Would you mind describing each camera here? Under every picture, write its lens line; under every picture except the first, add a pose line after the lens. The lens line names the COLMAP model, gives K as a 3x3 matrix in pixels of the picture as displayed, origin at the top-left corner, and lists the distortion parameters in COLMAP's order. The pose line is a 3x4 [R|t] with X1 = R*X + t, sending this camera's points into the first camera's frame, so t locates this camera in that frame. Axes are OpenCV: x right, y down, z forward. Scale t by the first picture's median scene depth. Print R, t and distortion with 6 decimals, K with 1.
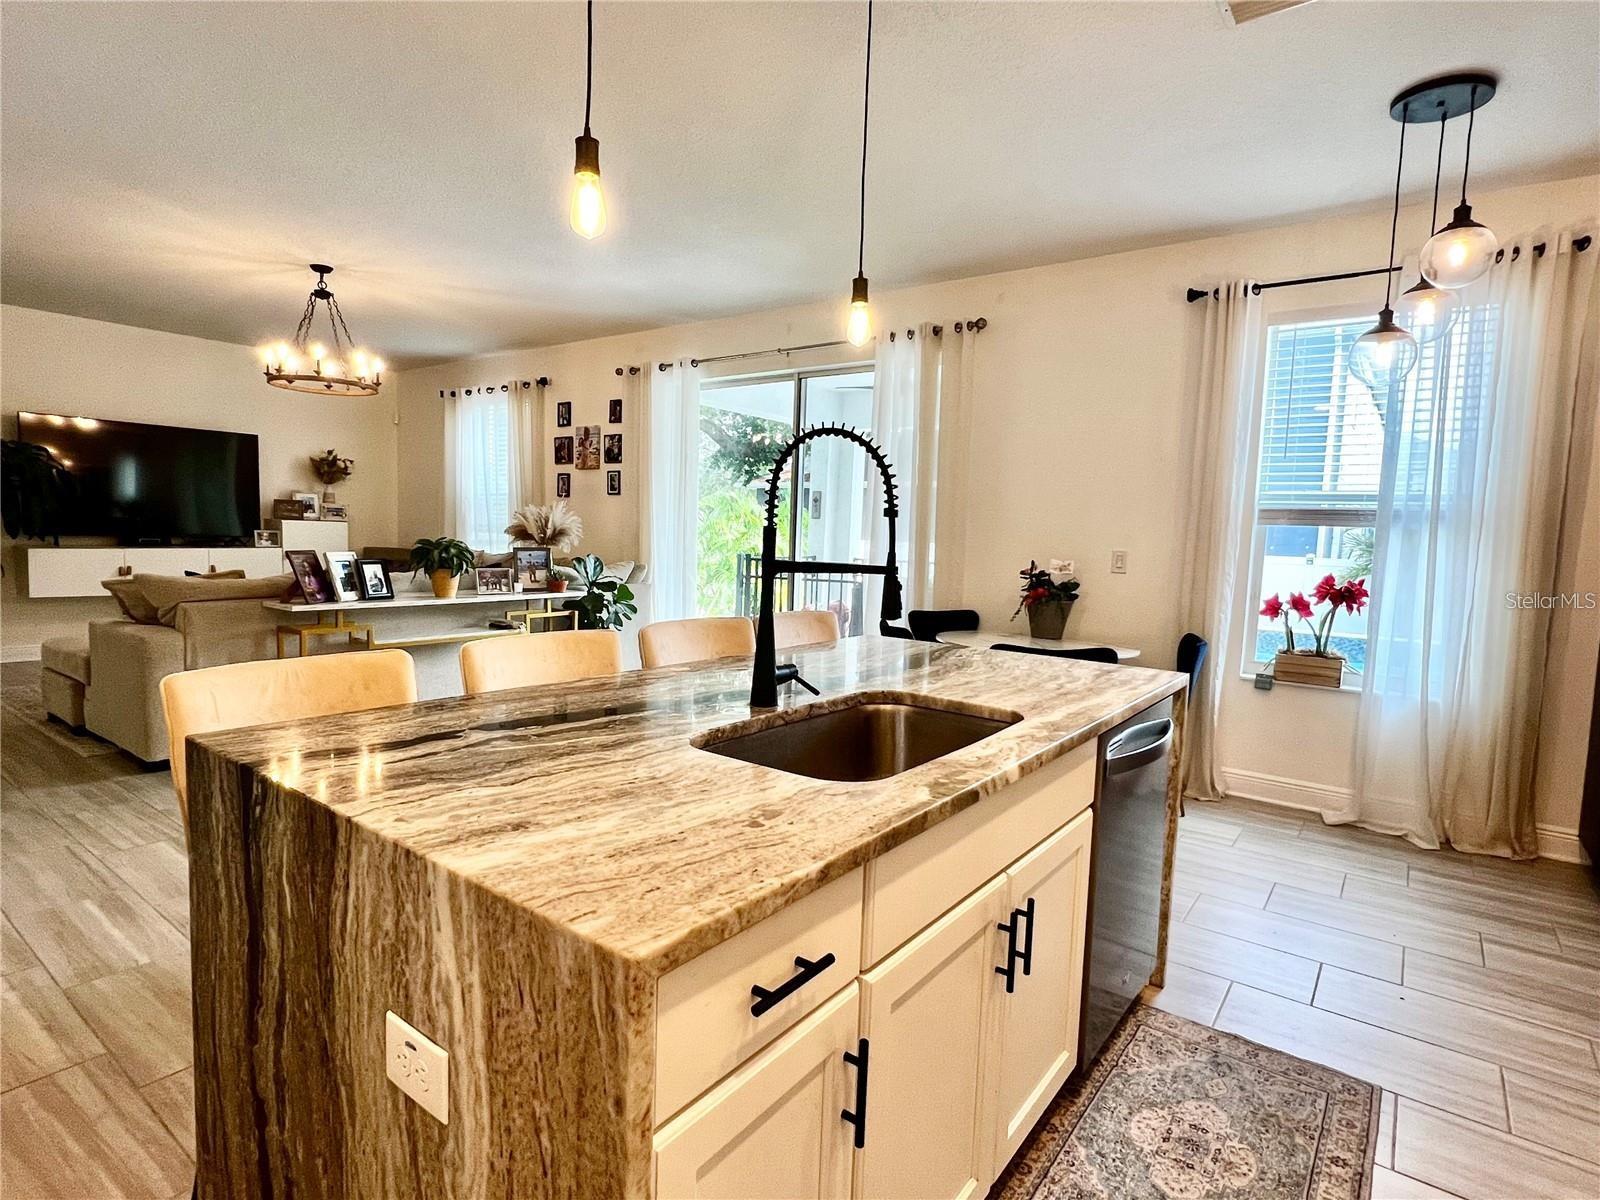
lens RADIAL K [[834.7, 0, 797.3], [0, 834.7, 597.3], [0, 0, 1]] dist [-0.004433, 0.000027]
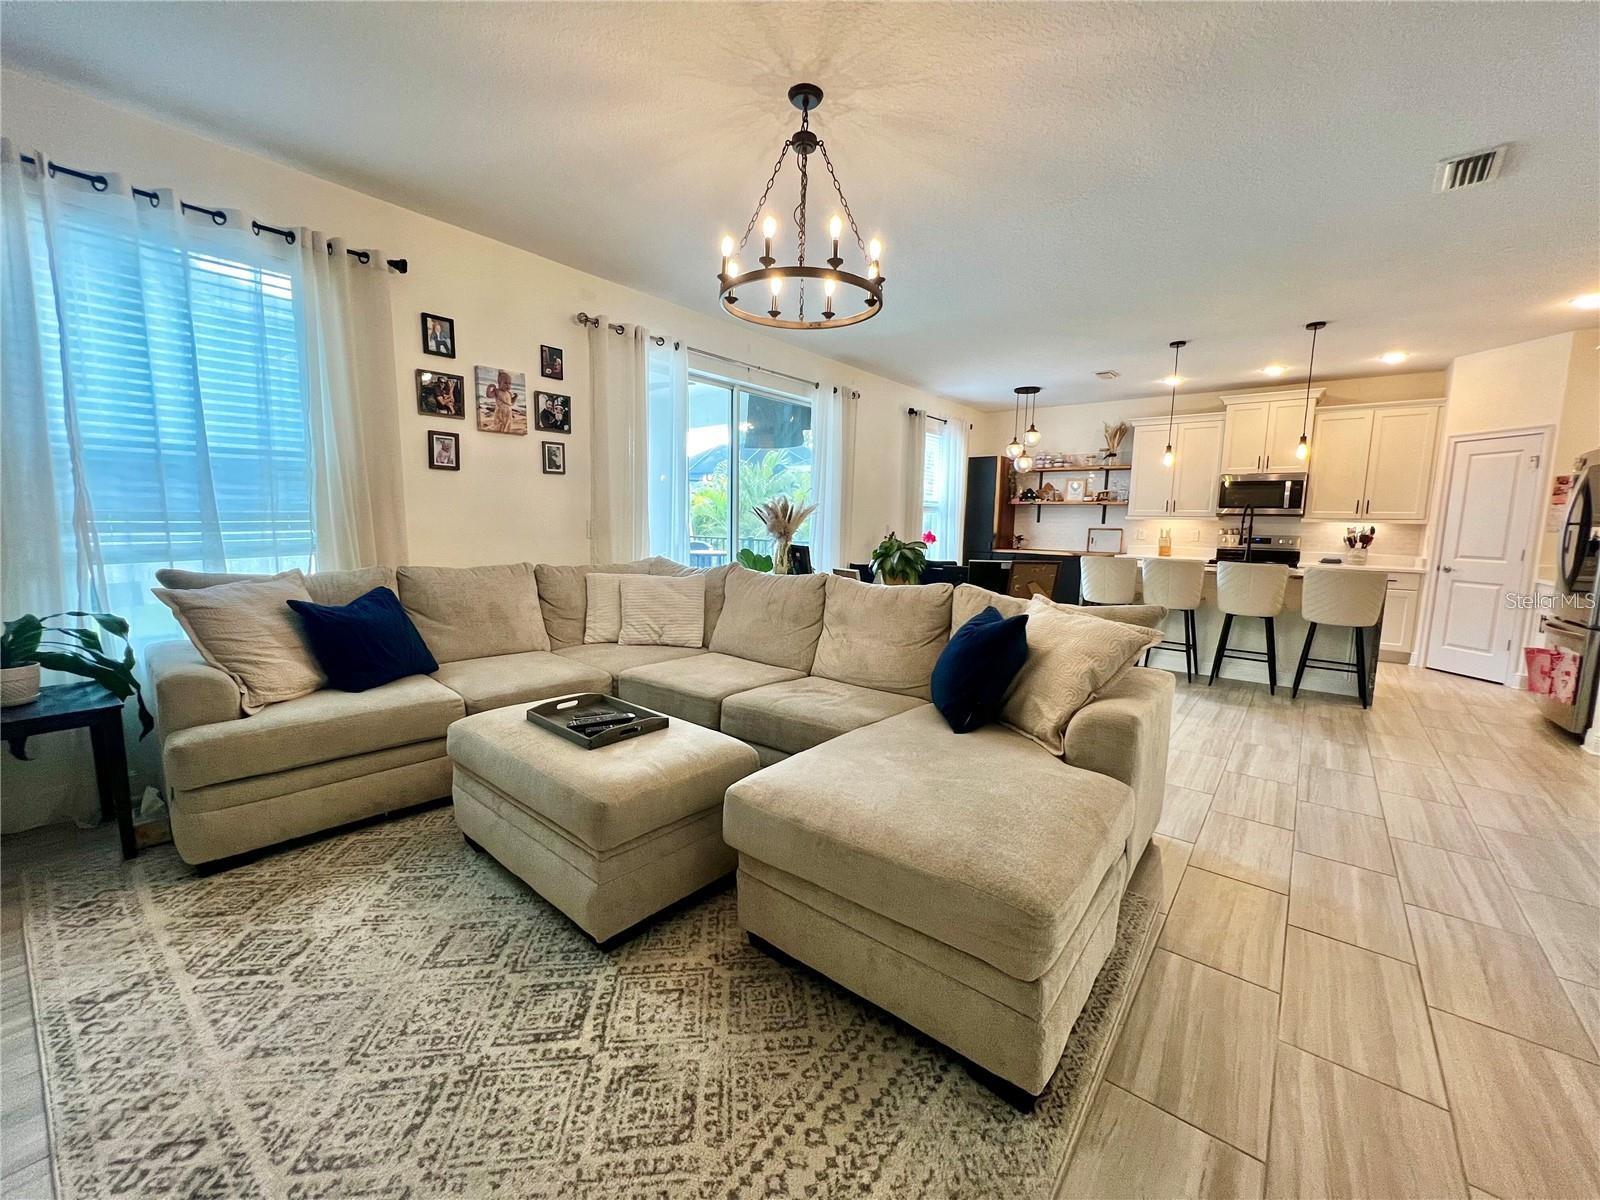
lens RADIAL K [[639.5, 0, 796.0], [0, 639.5, 595.7], [0, 0, 1]] dist [-0.002782, 0.000930]
pose [[0.043067, -0.148518, 0.987971, -0.797468], [0.062994, 0.987325, 0.145675, -0.083595], [-0.997084, 0.055963, 0.051877, 0.748131]]
